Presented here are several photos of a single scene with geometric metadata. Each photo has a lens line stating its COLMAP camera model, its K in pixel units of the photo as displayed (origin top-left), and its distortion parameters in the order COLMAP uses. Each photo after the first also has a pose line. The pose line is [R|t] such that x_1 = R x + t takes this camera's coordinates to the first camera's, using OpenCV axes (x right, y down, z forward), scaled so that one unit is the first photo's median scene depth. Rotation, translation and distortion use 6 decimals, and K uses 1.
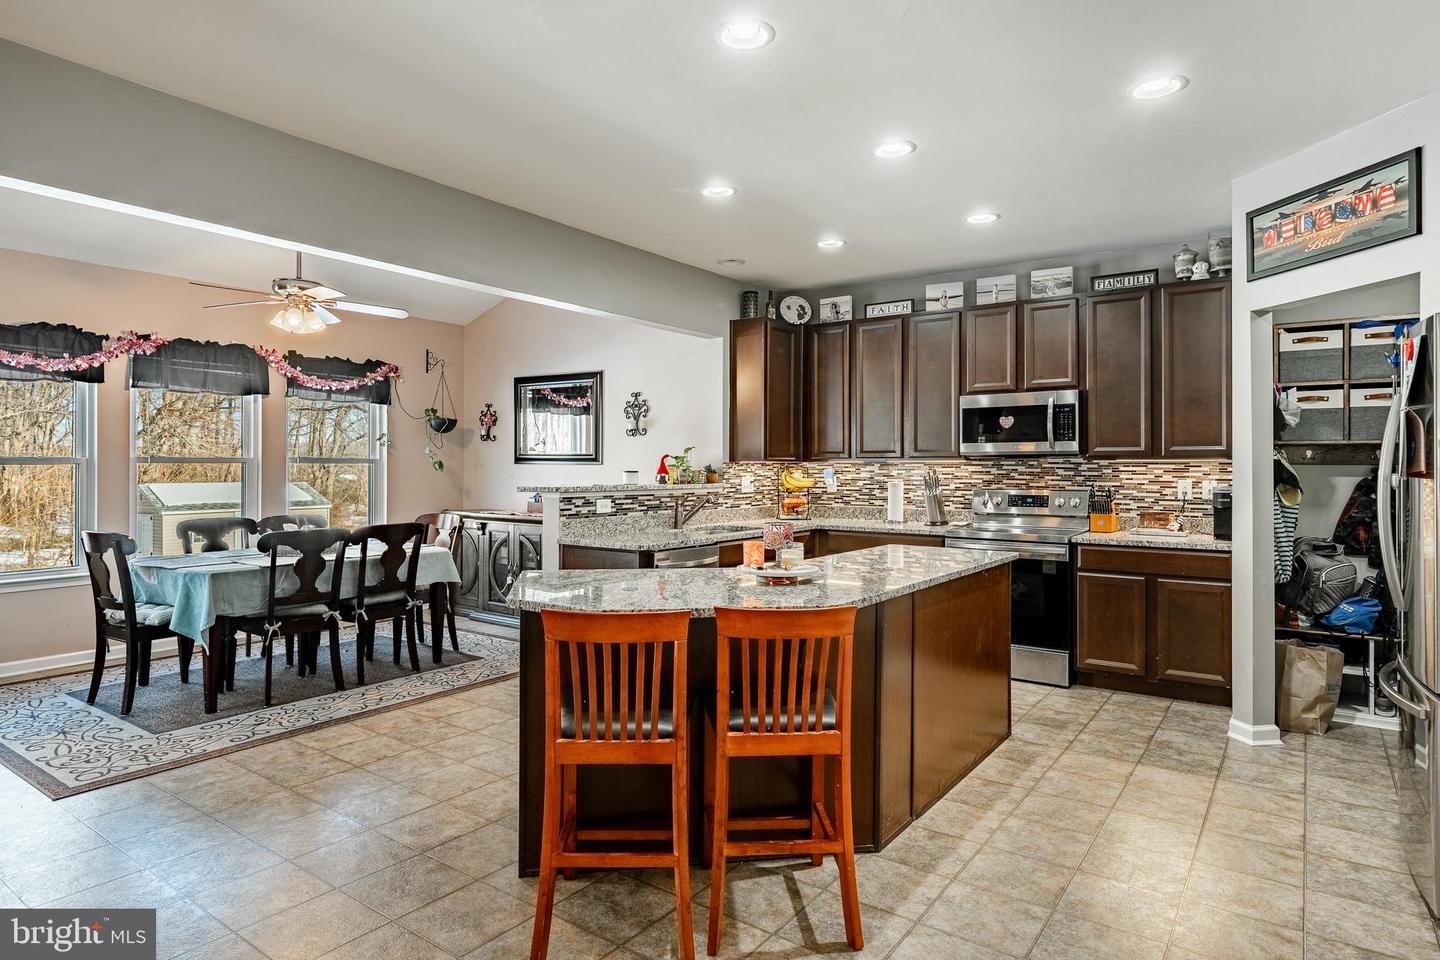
lens RADIAL K [[817.6, 0, 720.0], [0, 817.6, 458.6], [0, 0, 1]] dist [0.000525, 0.000187]
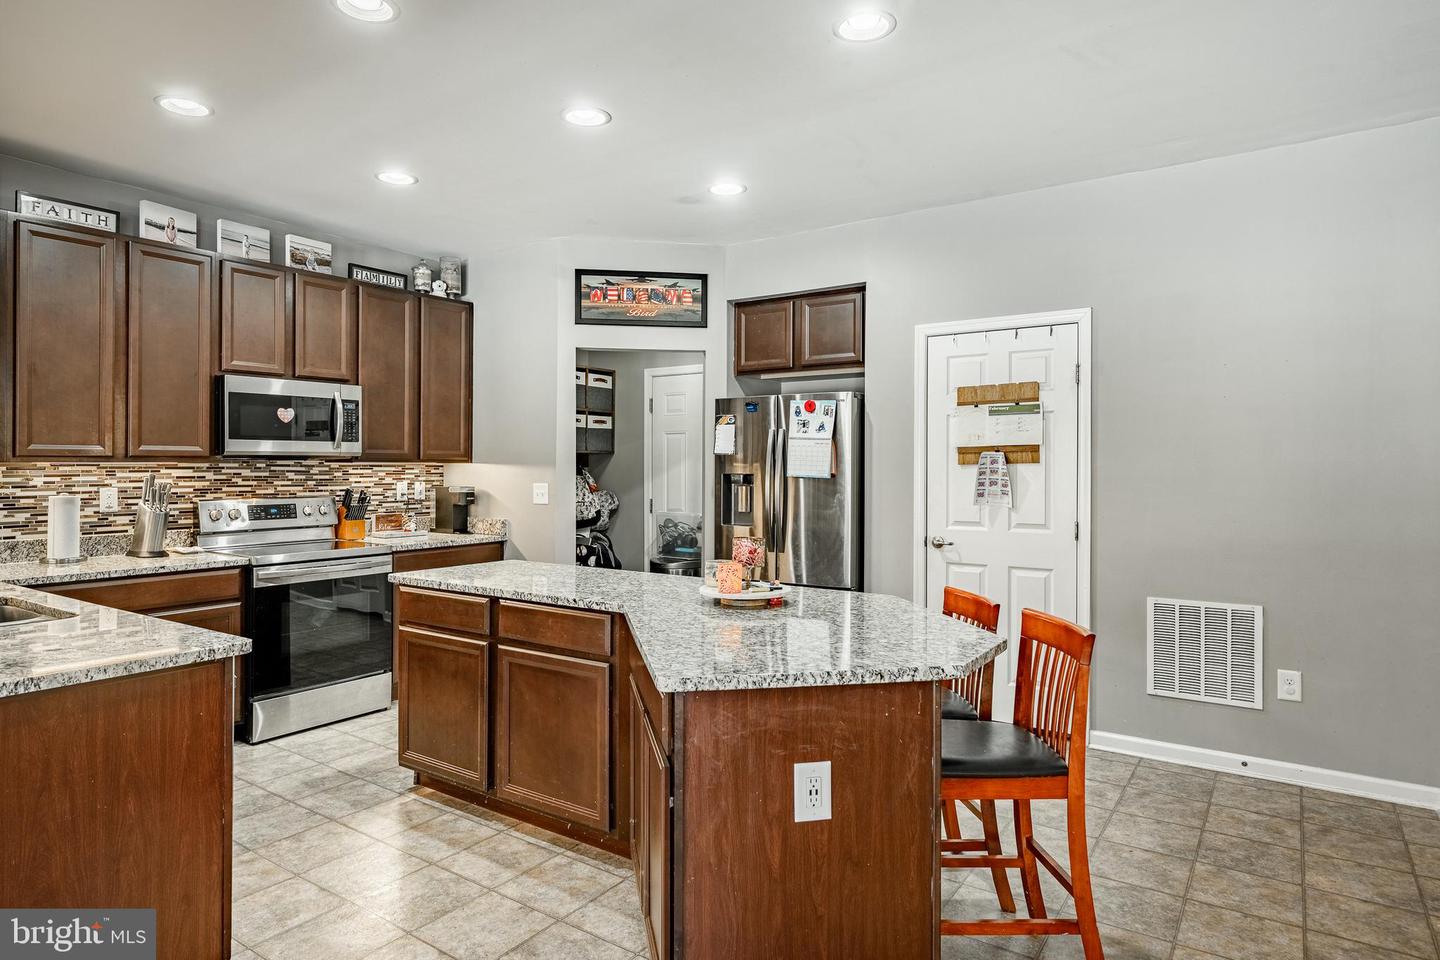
lens RADIAL K [[828.0, 0, 720.0], [0, 828.0, 480.0], [0, 0, 1]] dist [0.000158, -0.000529]
pose [[-0.016857, -0.017305, 0.999708, -0.497691], [-0.008780, 0.999814, 0.017159, 0.001945], [-0.999819, -0.008488, -0.017006, 0.611076]]
